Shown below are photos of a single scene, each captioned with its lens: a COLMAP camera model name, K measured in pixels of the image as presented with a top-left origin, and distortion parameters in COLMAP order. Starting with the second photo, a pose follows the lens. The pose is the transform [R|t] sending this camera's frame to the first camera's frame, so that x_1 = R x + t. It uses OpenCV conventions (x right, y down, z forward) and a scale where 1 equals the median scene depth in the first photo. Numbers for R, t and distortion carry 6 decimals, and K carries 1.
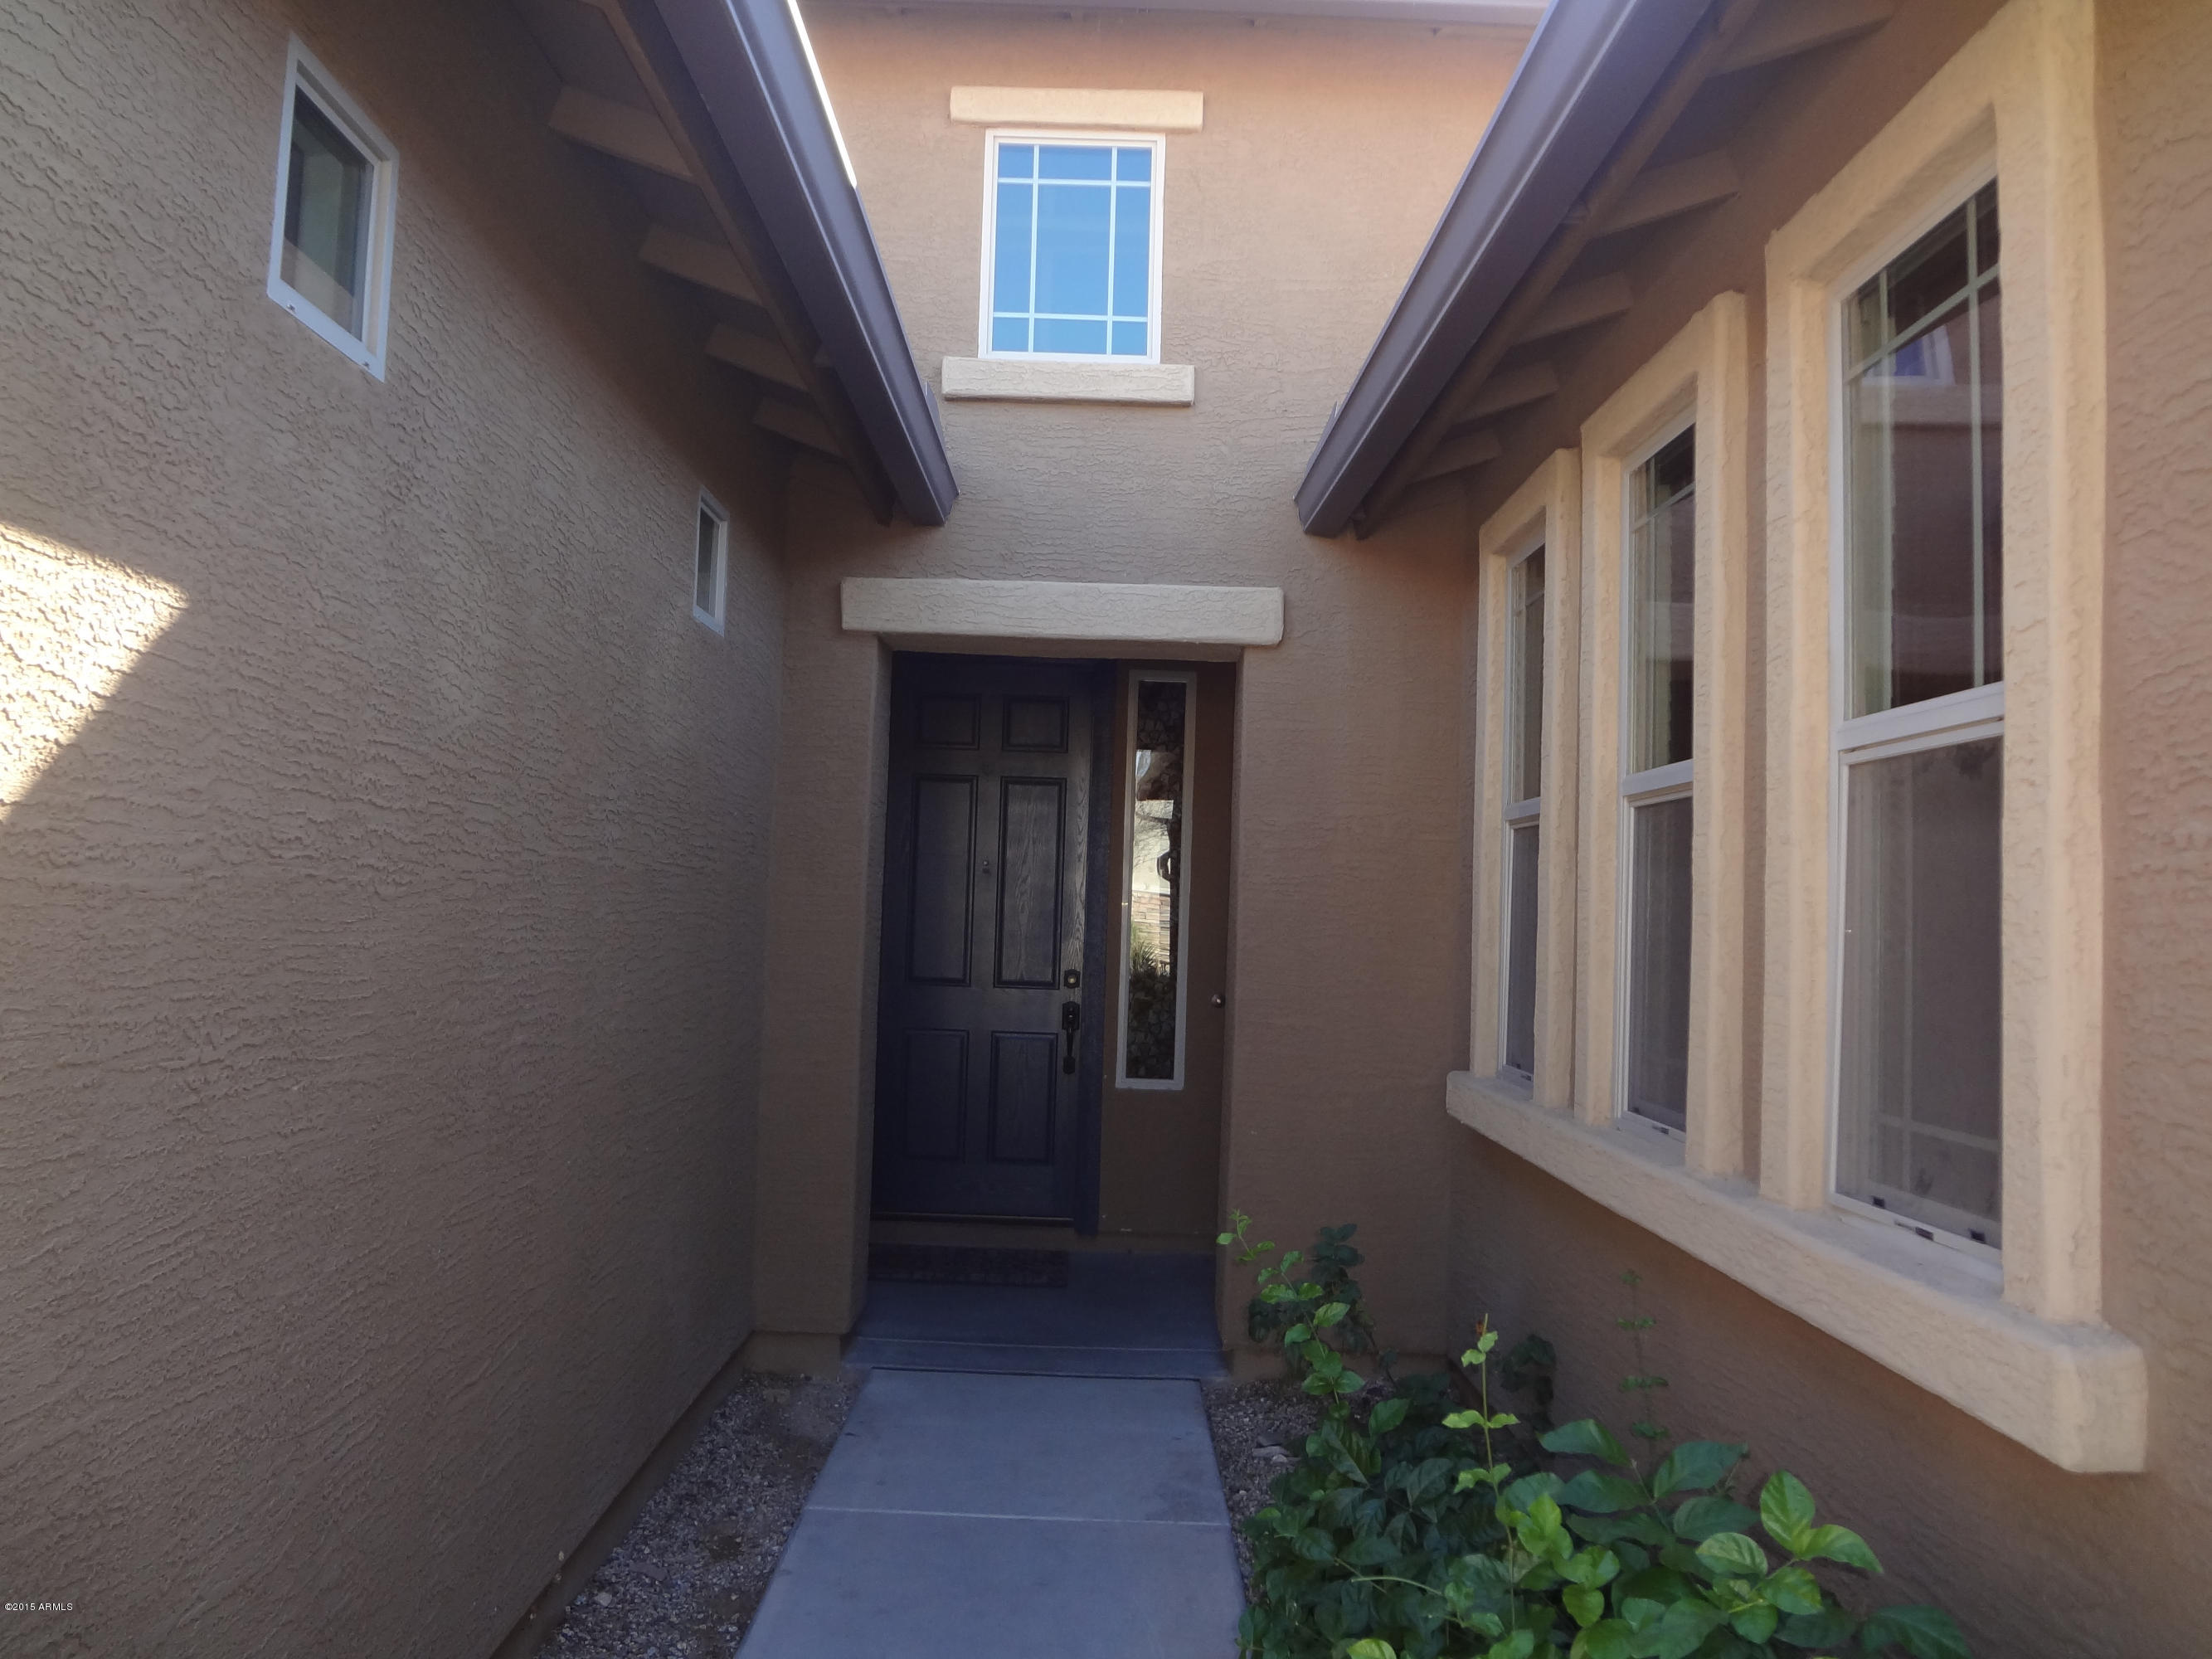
lens RADIAL K [[1670.6, 0, 1066.5], [0, 1670.6, 850.9], [0, 0, 1]] dist [-0.080049, 0.030479]
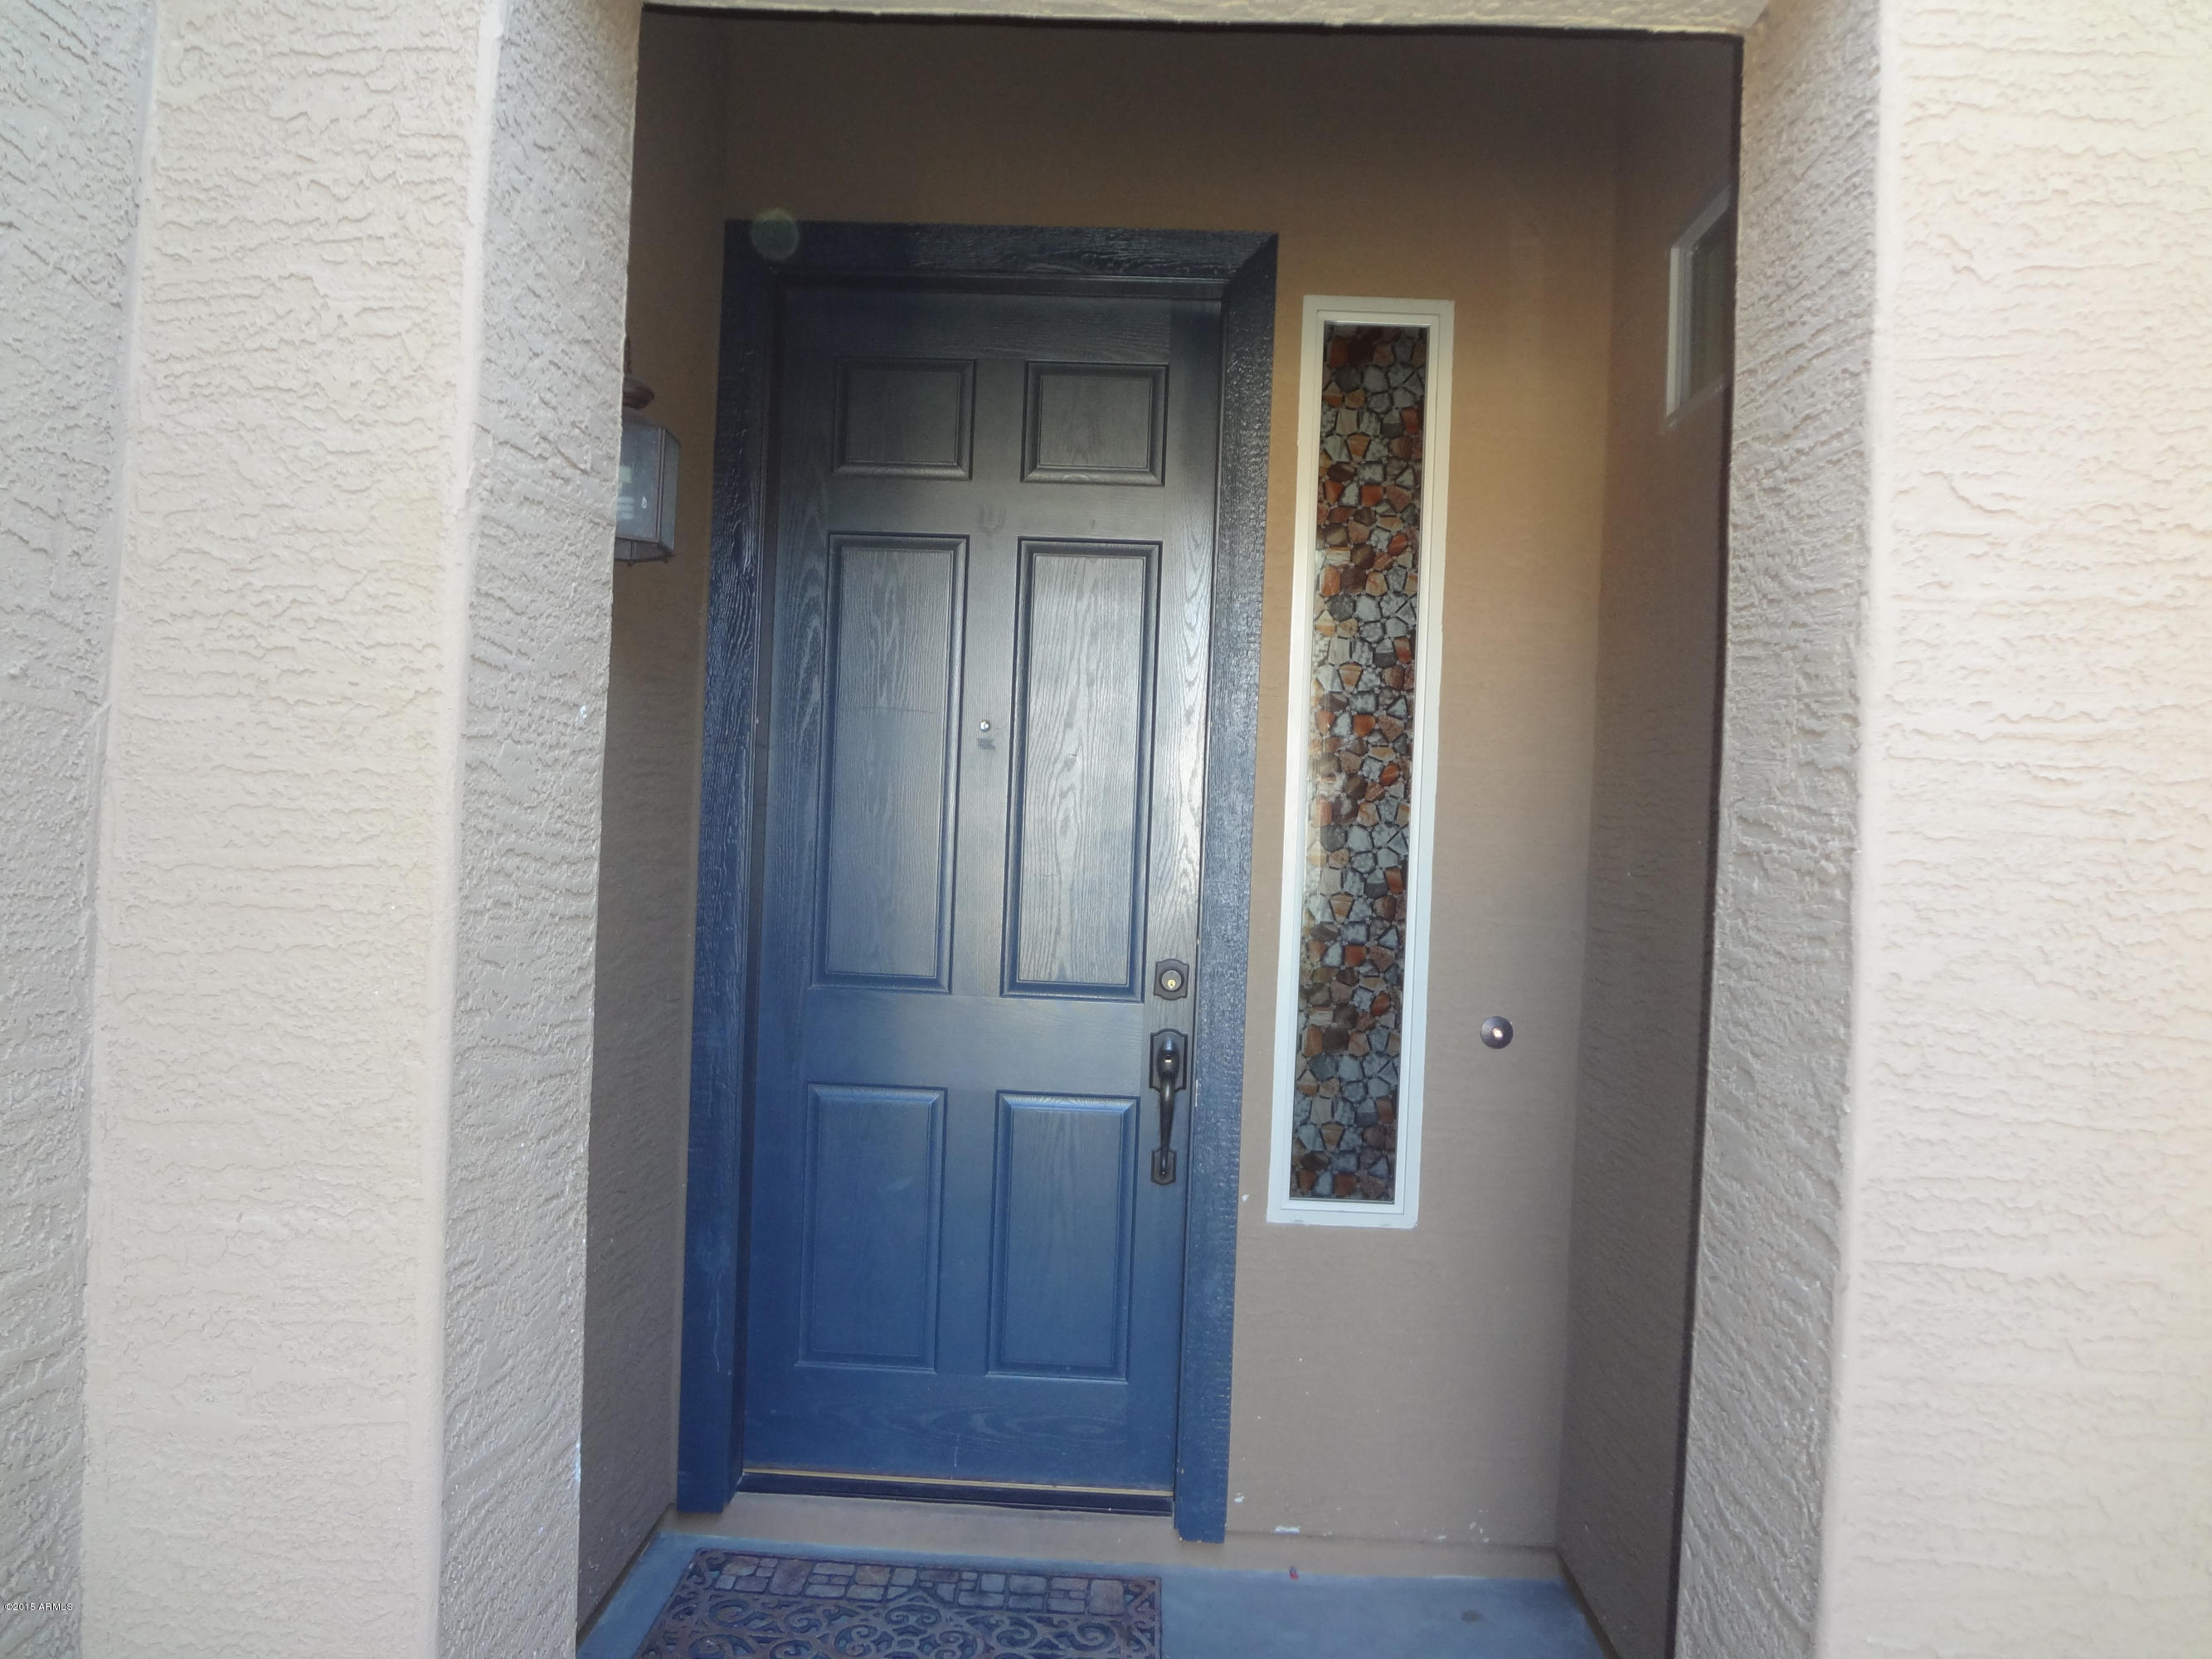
lens RADIAL K [[1670.6, 0, 1107.9], [0, 1670.6, 823.7], [0, 0, 1]] dist [-0.080049, 0.030479]
pose [[0.999950, 0.005594, -0.008349, -0.010614], [-0.005304, 0.999398, 0.034300, 0.018489], [0.008536, -0.034254, 0.999377, 0.550308]]
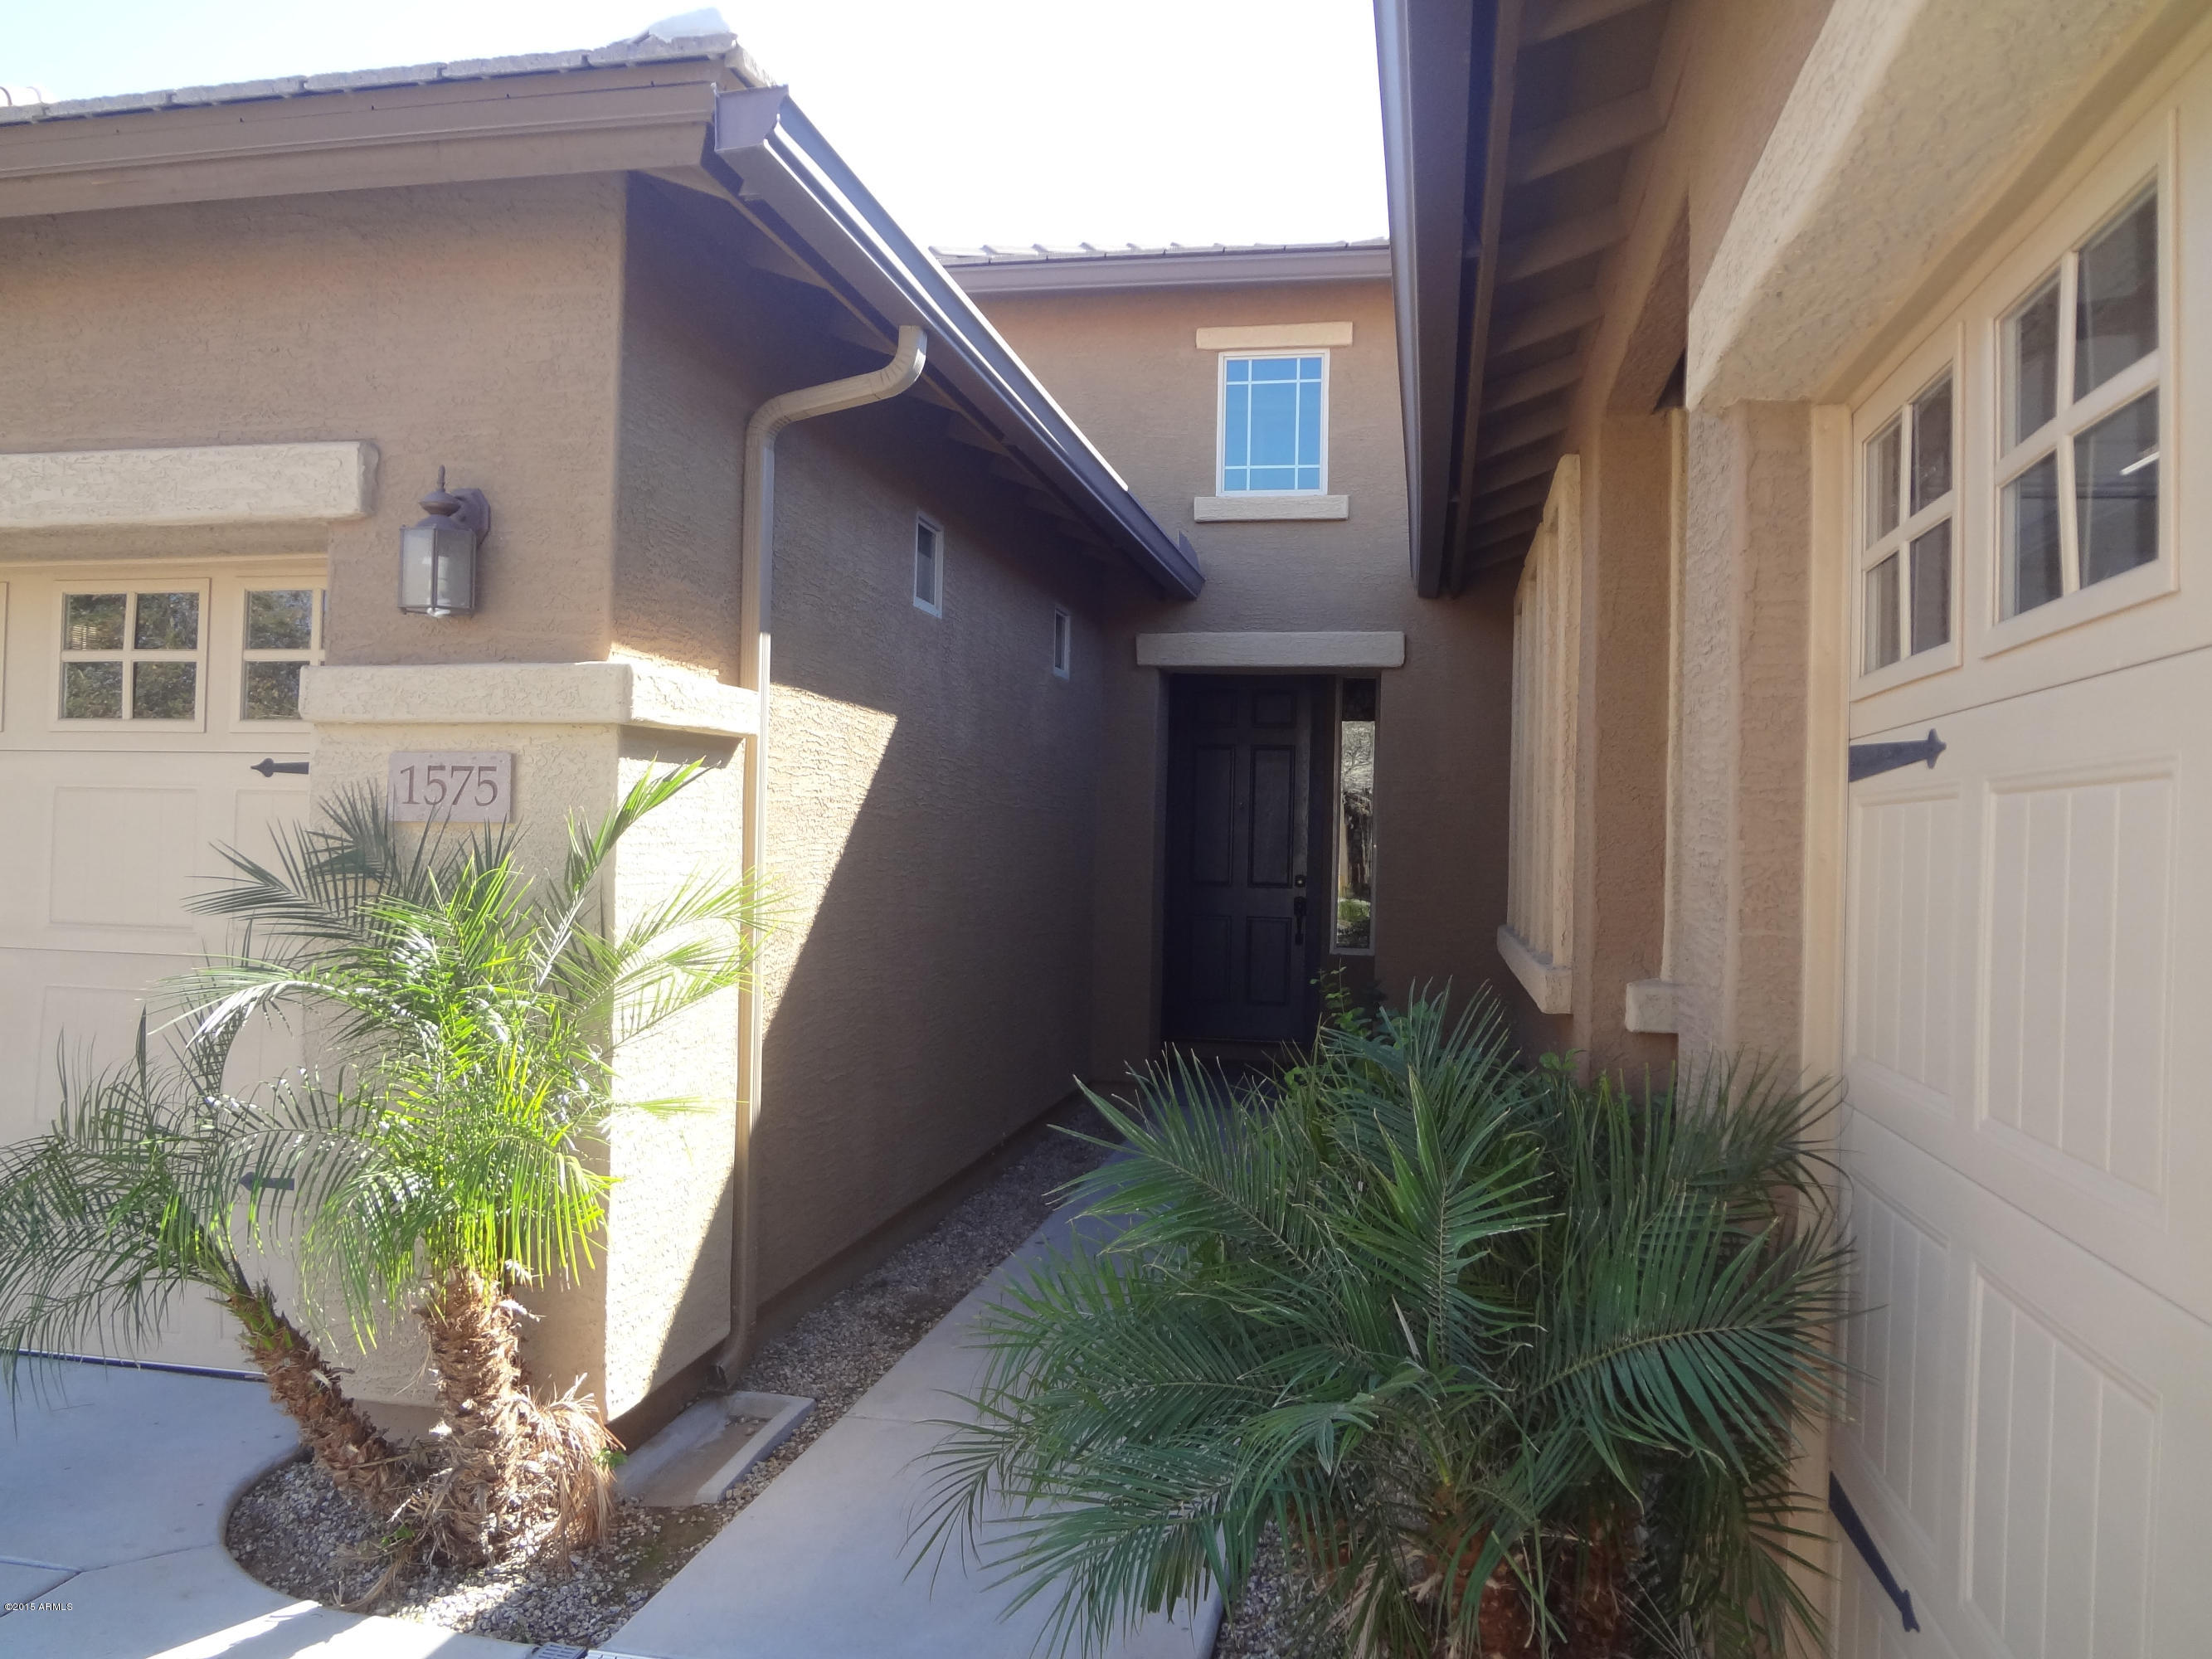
lens RADIAL K [[1670.6, 0, 1095.6], [0, 1670.6, 828.0], [0, 0, 1]] dist [-0.080049, 0.030479]
pose [[0.983750, -0.012297, -0.179121, 0.091281], [0.016113, 0.999673, 0.019867, -0.002484], [0.178819, -0.022430, 0.983626, -0.491668]]
